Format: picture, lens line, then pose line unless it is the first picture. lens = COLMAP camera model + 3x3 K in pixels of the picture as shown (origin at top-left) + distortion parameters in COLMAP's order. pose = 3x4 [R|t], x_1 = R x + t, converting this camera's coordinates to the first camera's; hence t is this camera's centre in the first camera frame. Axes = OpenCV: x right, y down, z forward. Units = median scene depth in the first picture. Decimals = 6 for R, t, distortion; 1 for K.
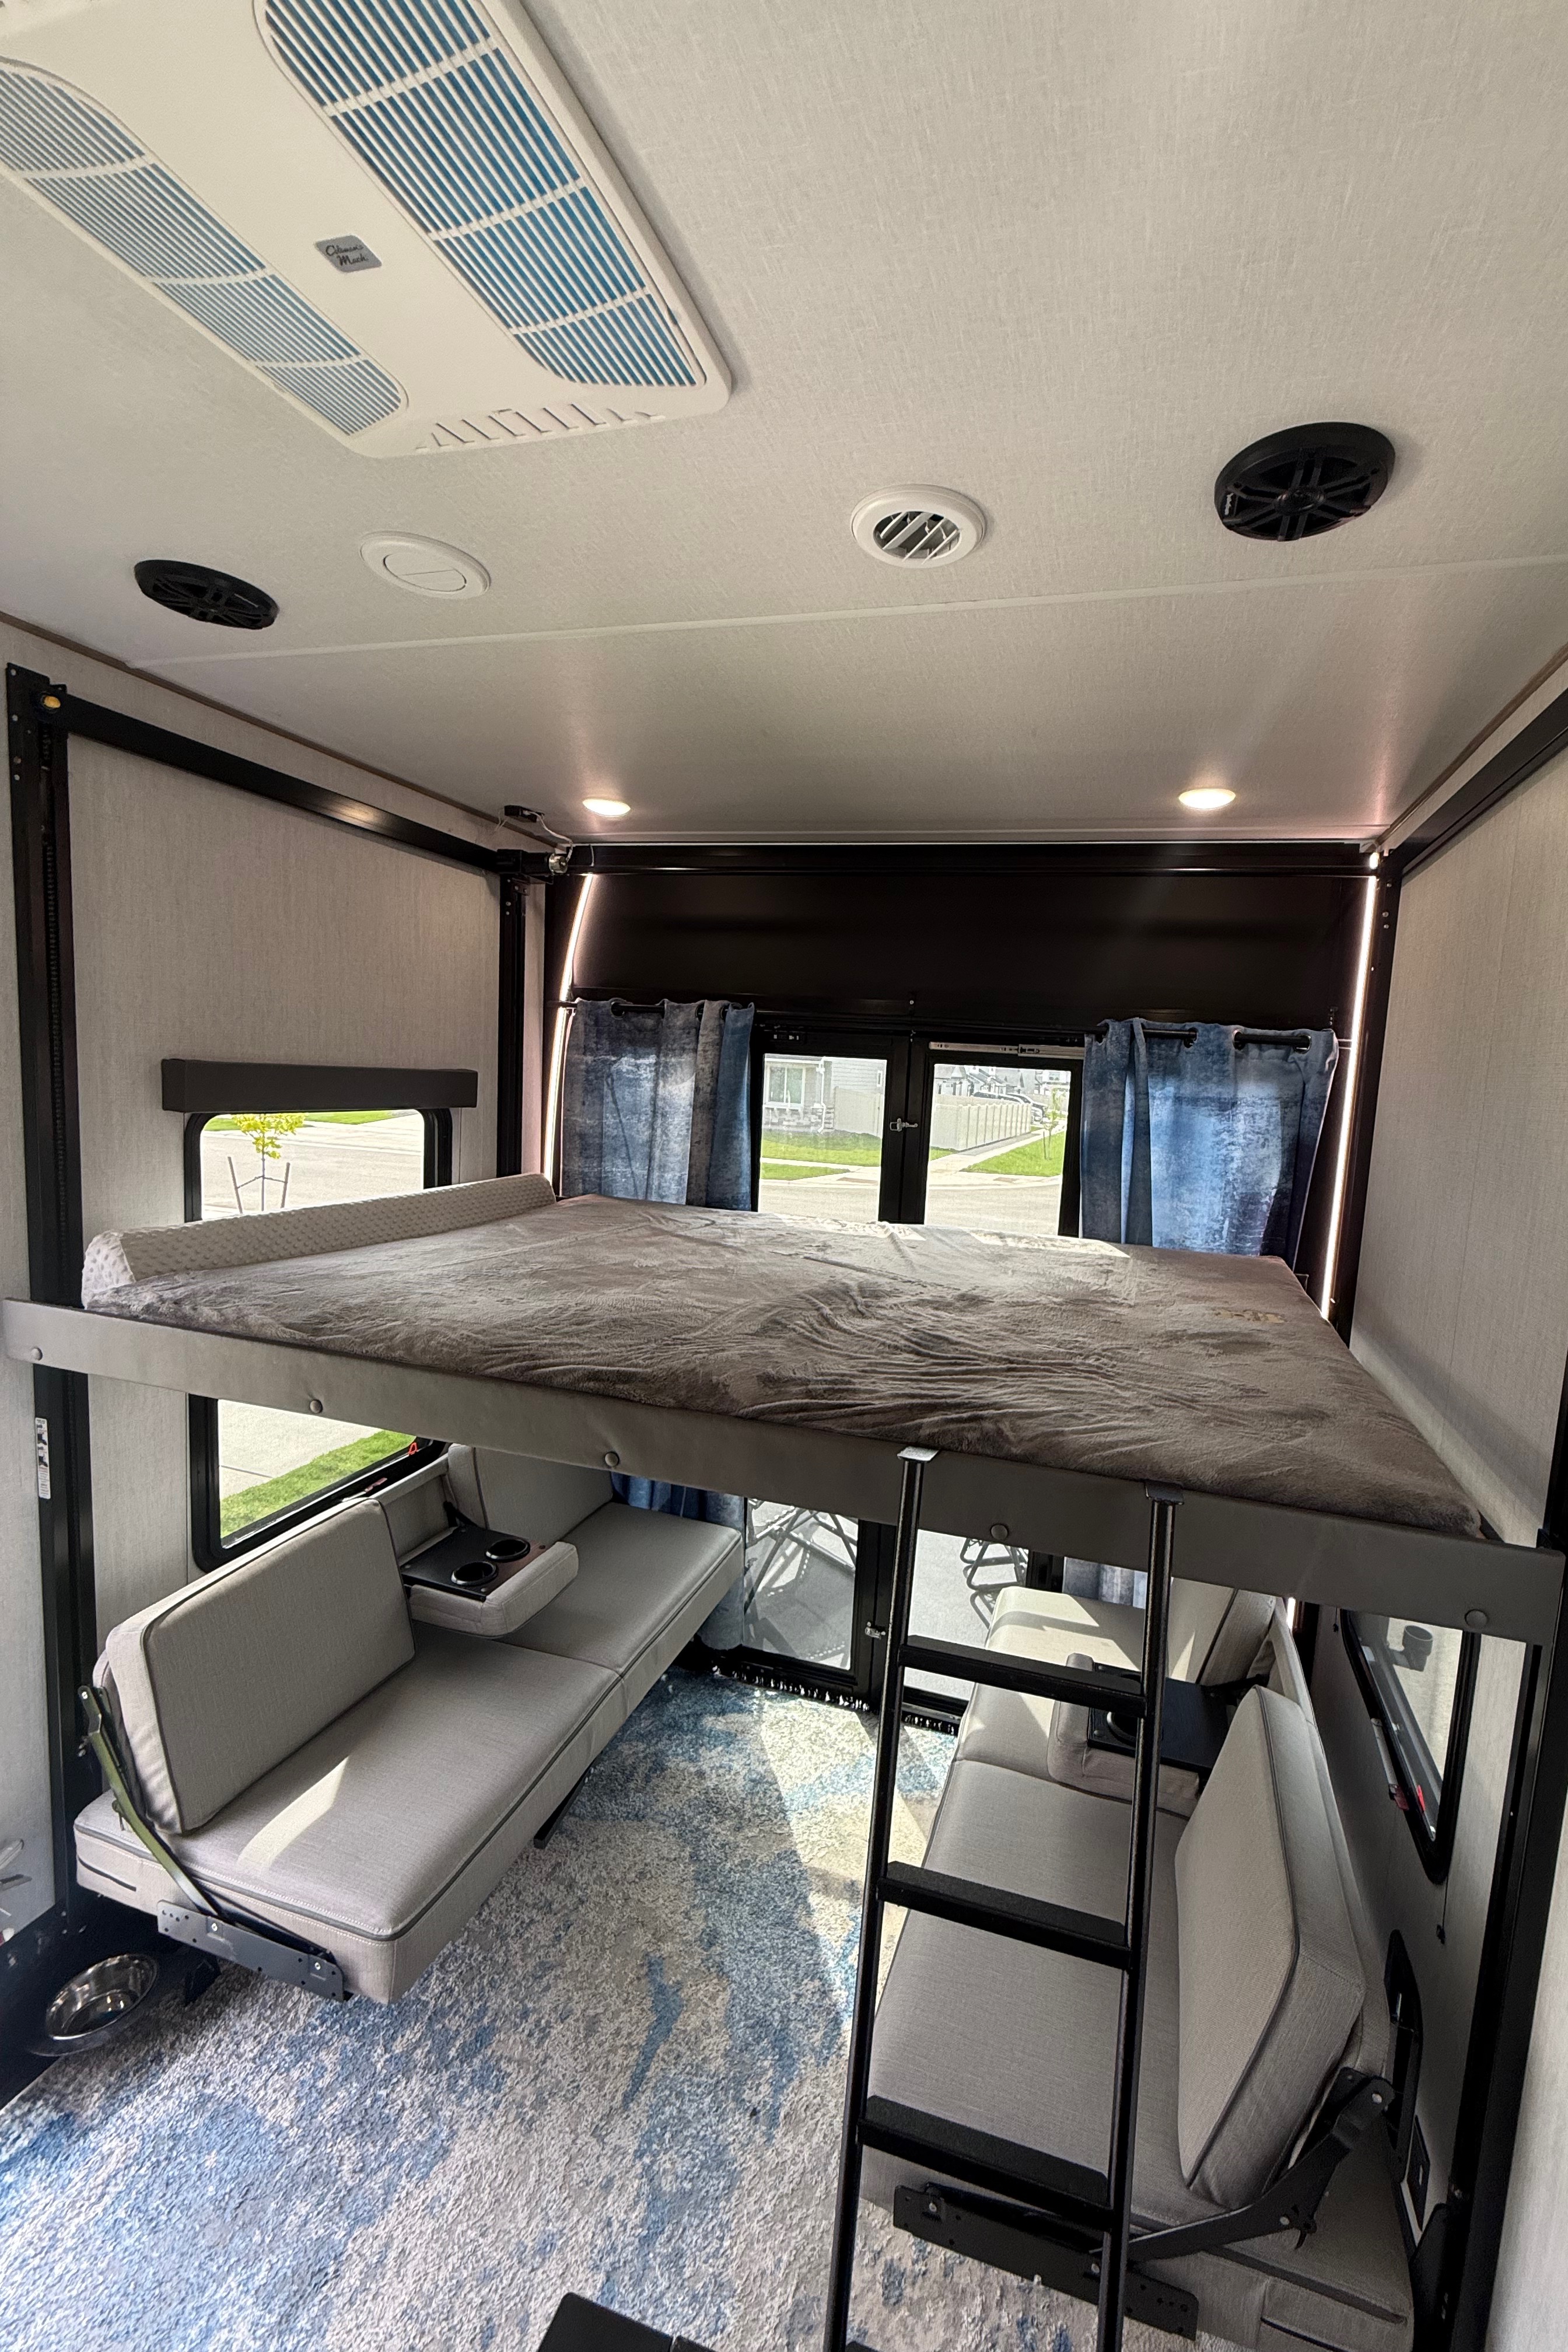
lens RADIAL K [[928.2, 0, 878.9], [0, 928.2, 1171.7], [0, 0, 1]] dist [-0.000325, -0.000081]
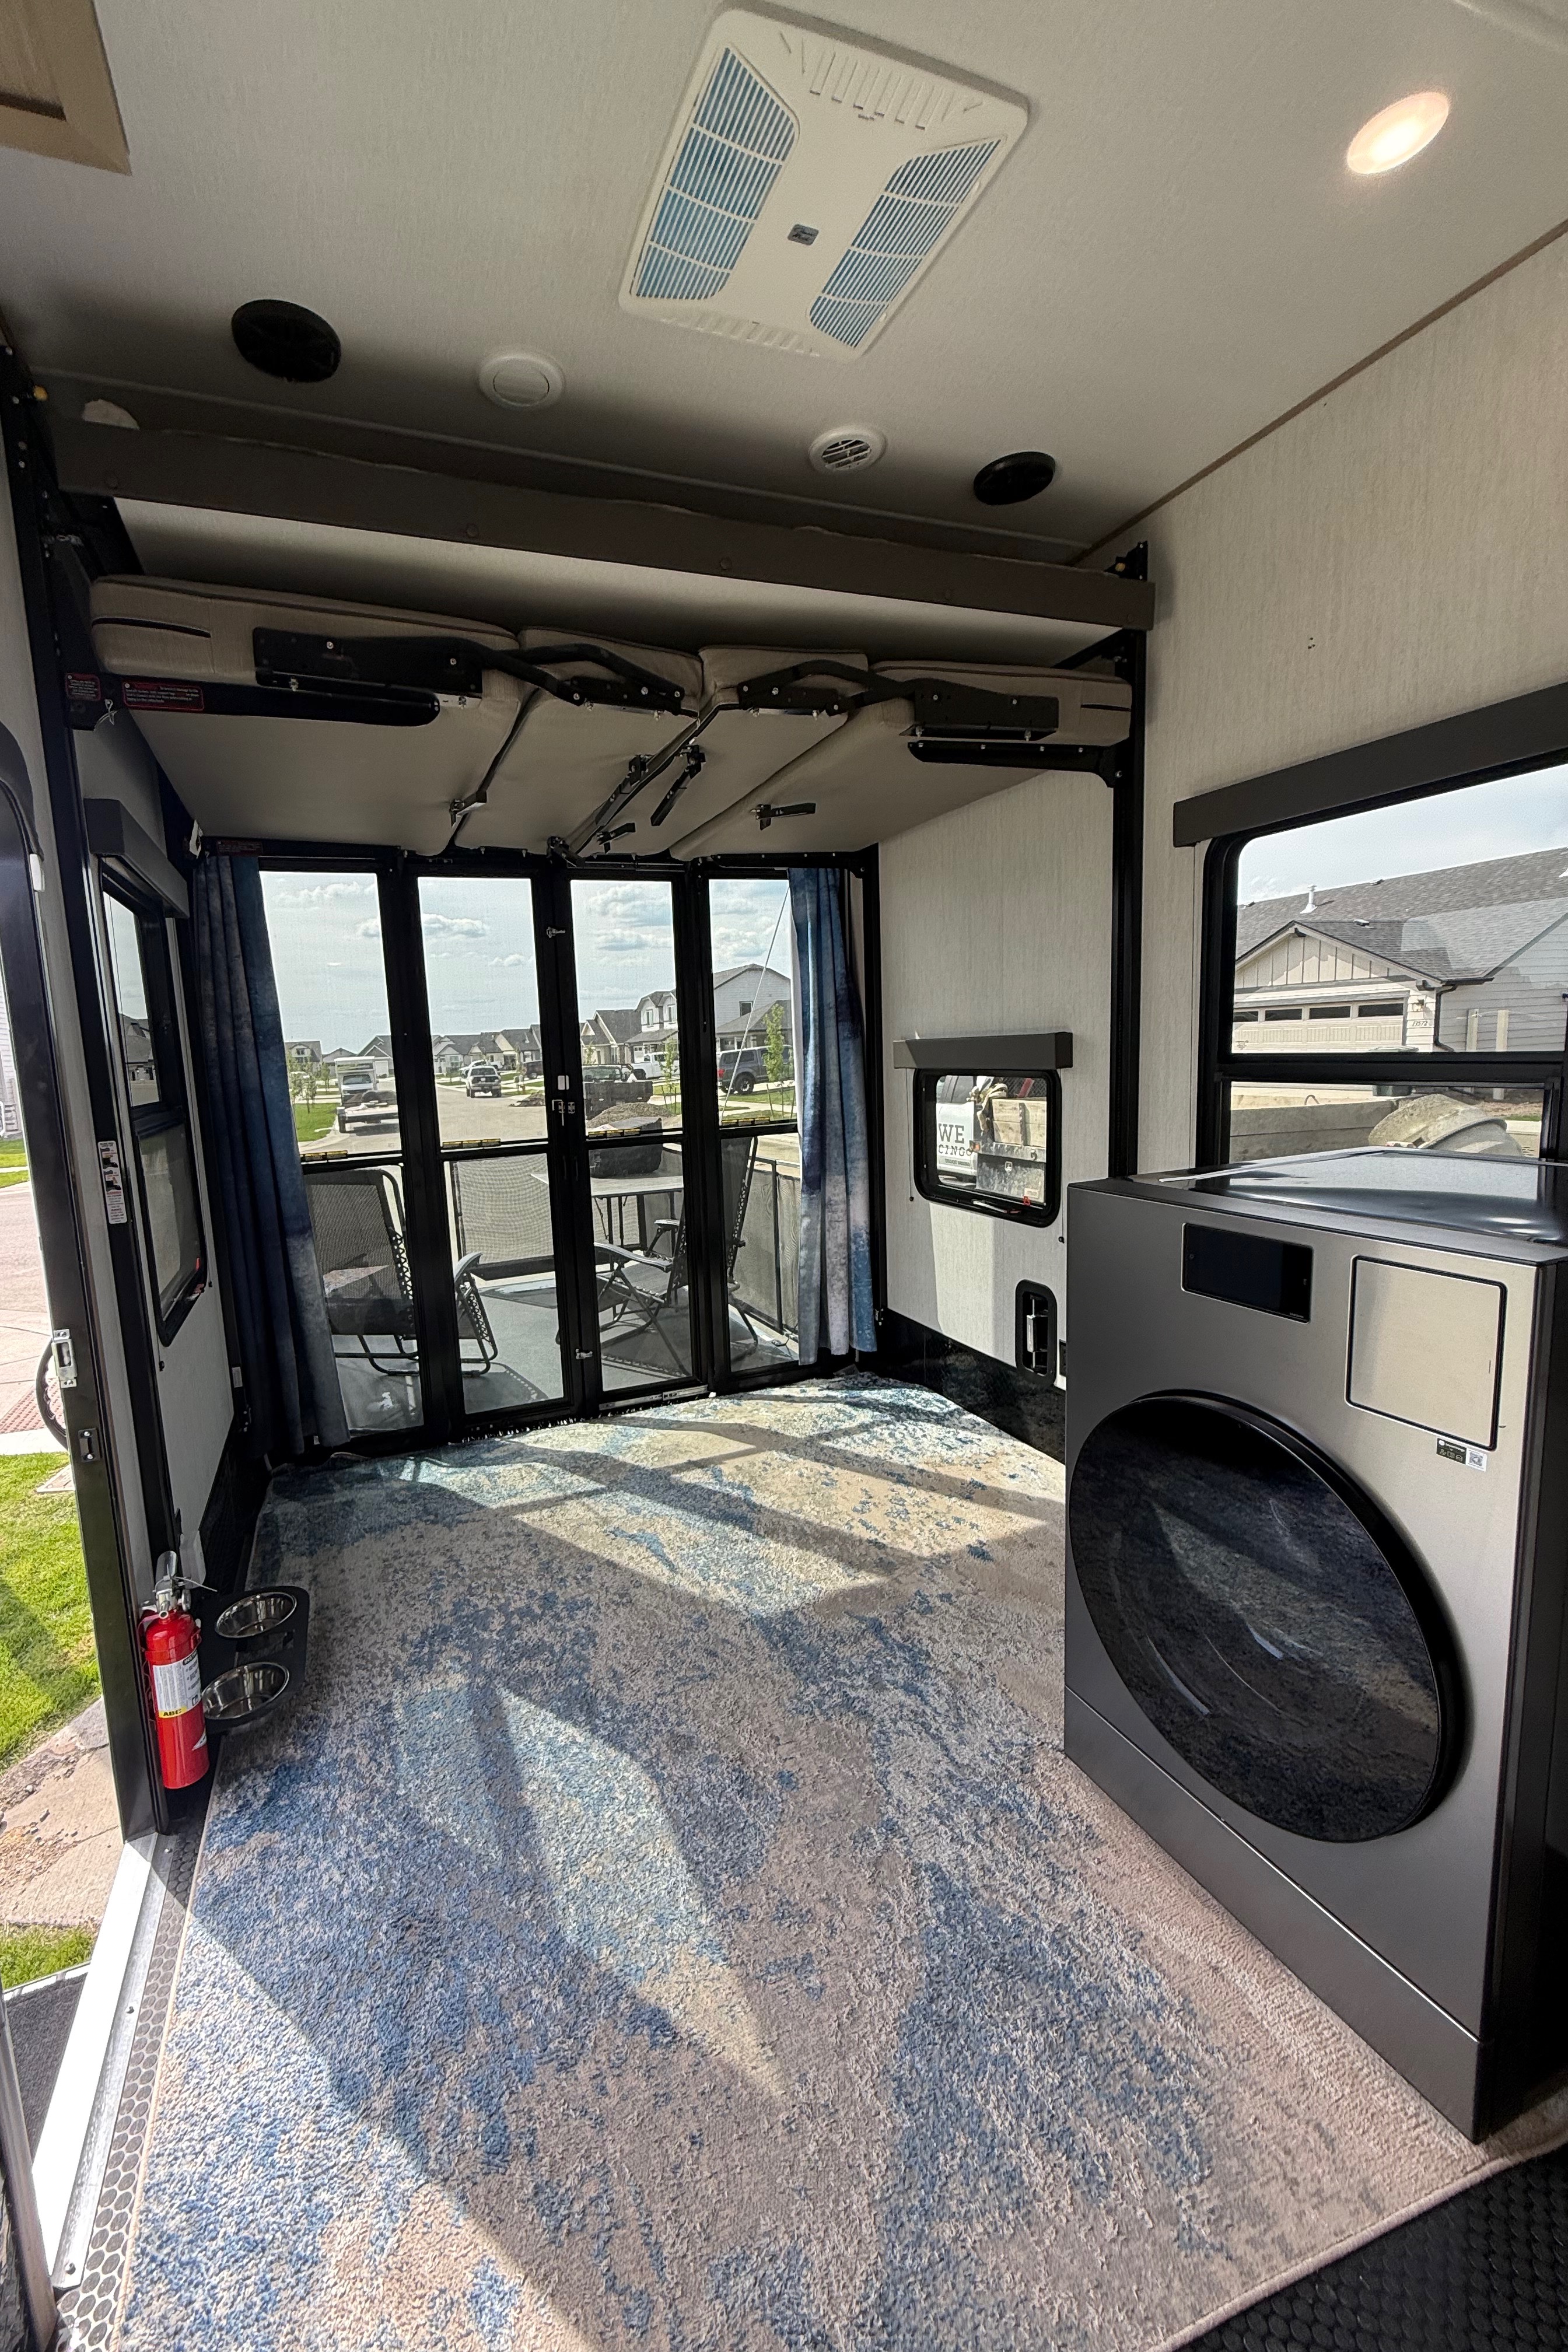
lens RADIAL K [[928.2, 0, 681.9], [0, 928.2, 1173.4], [0, 0, 1]] dist [-0.000325, -0.000081]
pose [[0.810138, -0.176105, 0.559163, -0.684384], [0.155980, 0.984184, 0.083972, 0.220987], [-0.565107, 0.019190, 0.824794, -0.120972]]
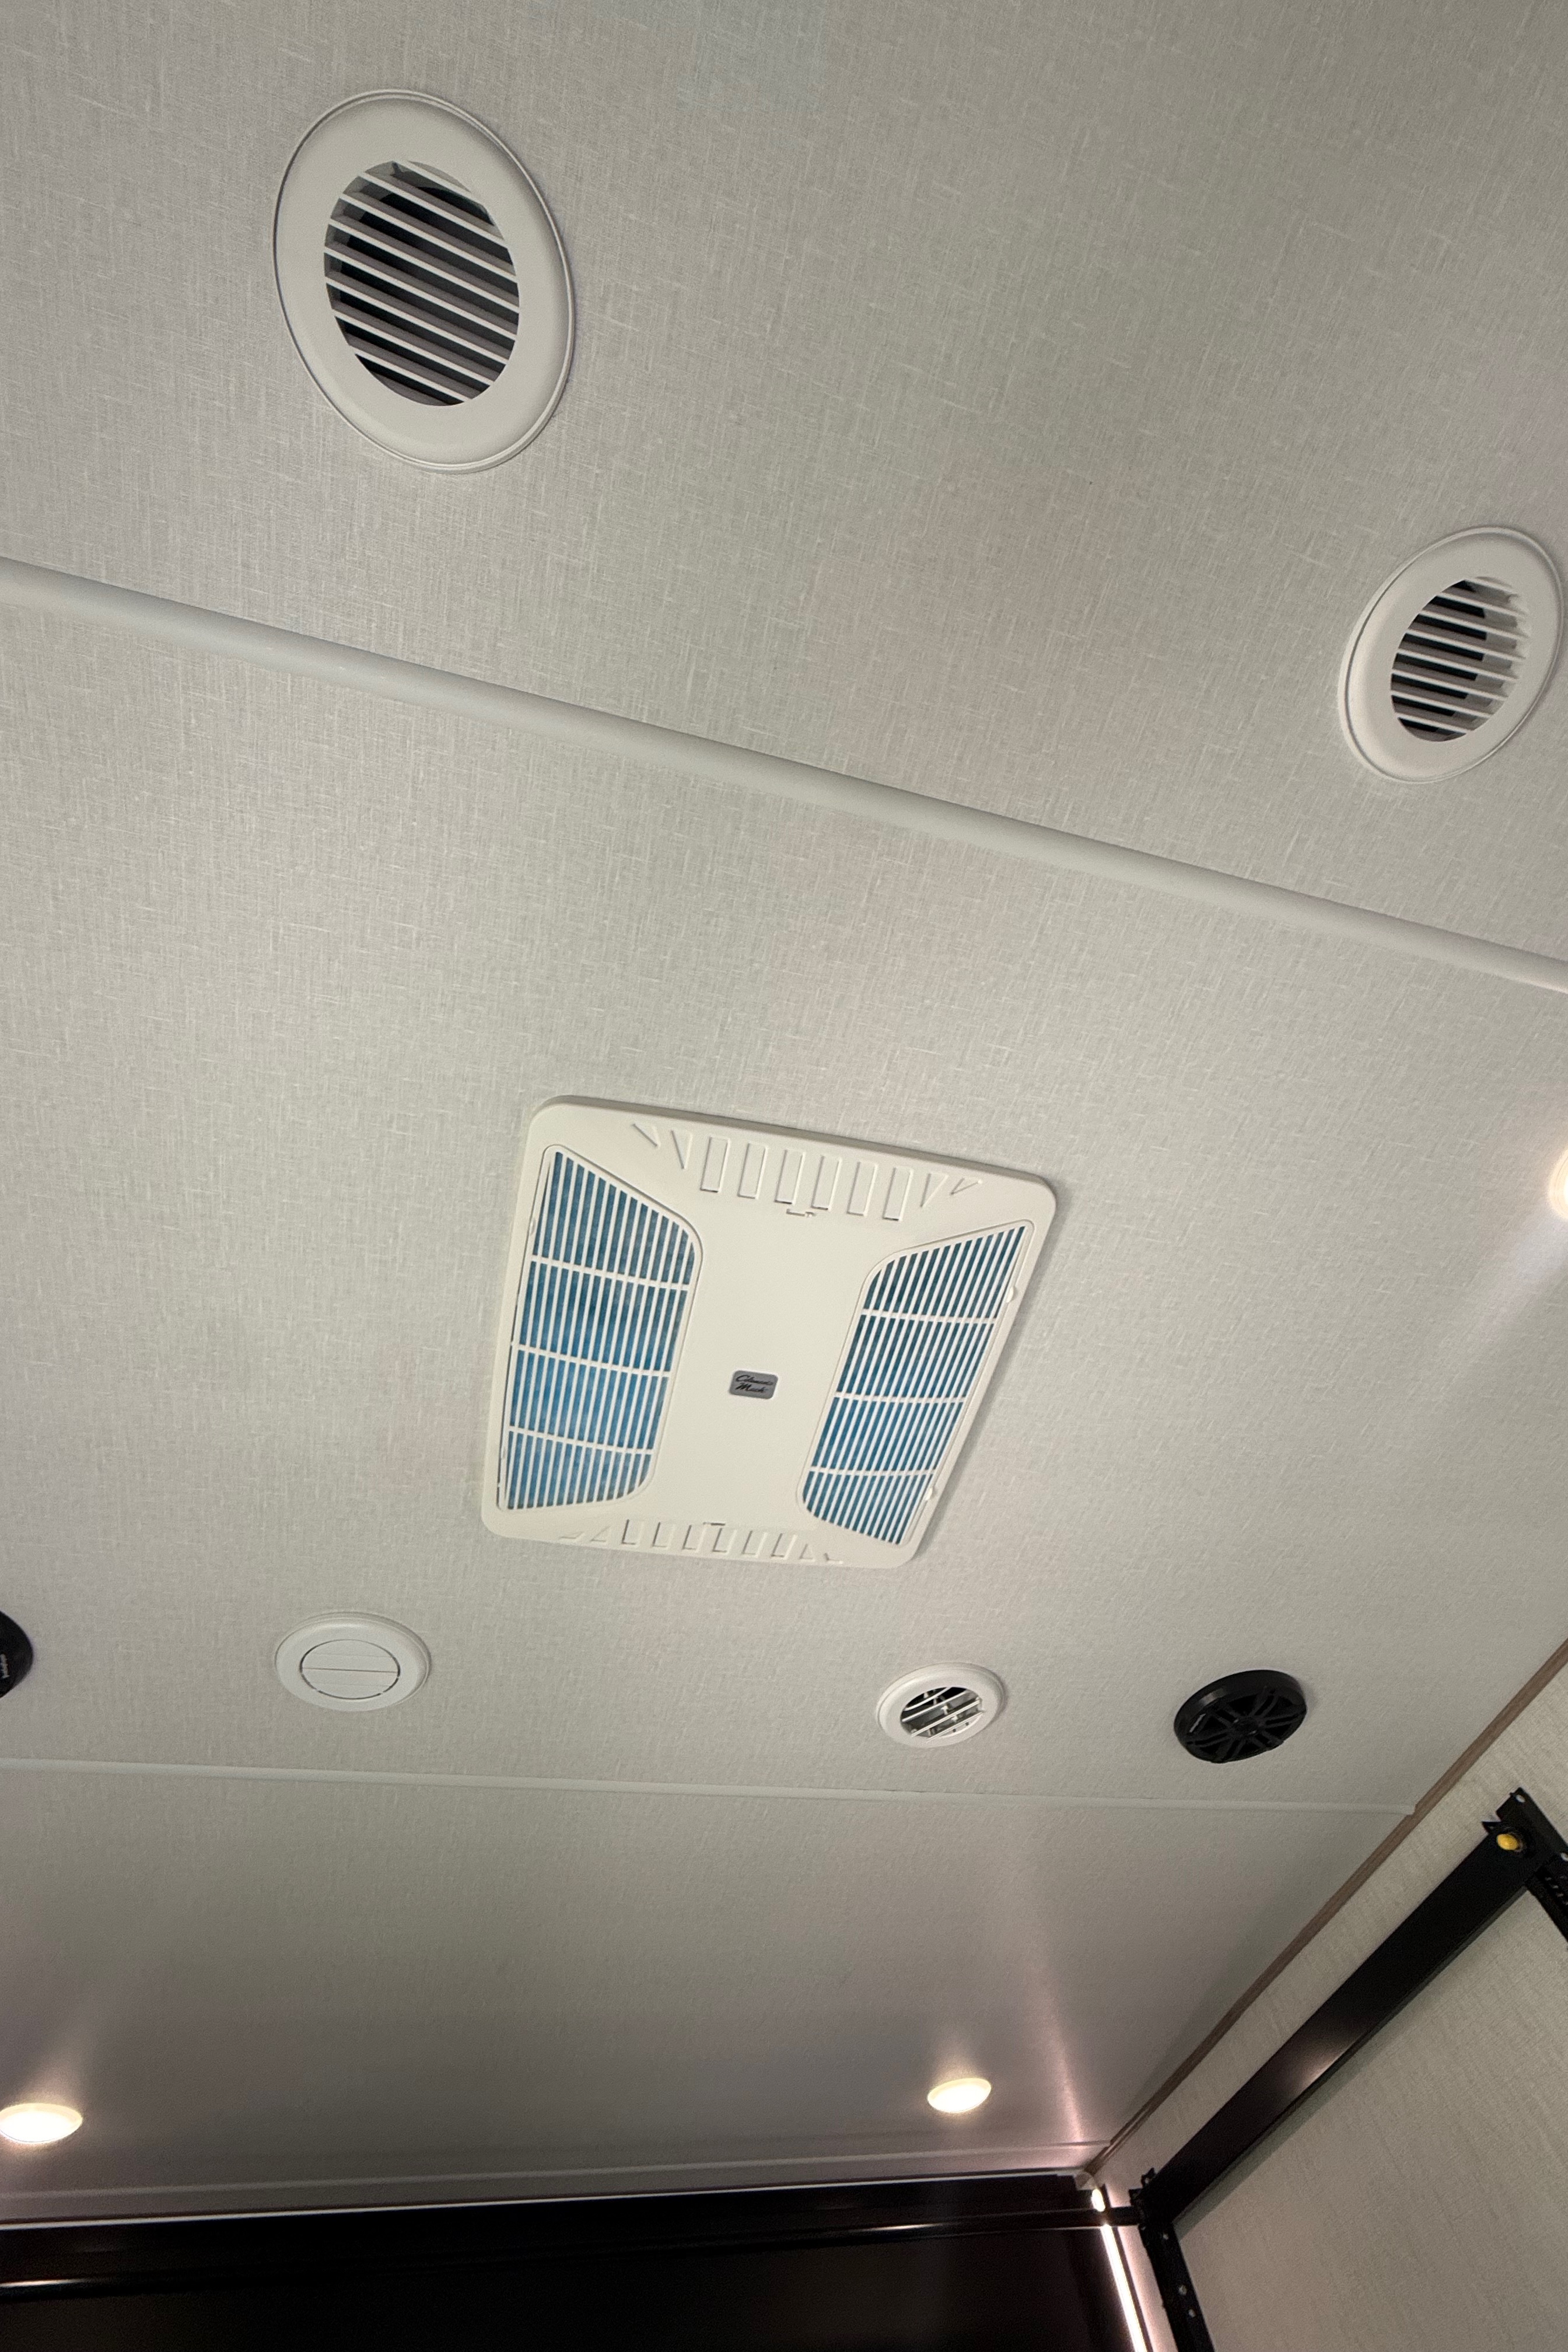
lens RADIAL K [[928.2, 0, 776.2], [0, 928.2, 1175.7], [0, 0, 1]] dist [-0.000325, -0.000081]
pose [[0.862267, 0.360885, 0.355327, -0.333265], [0.204611, 0.393558, -0.896240, -0.014731], [-0.463281, 0.845502, 0.265511, 0.144911]]
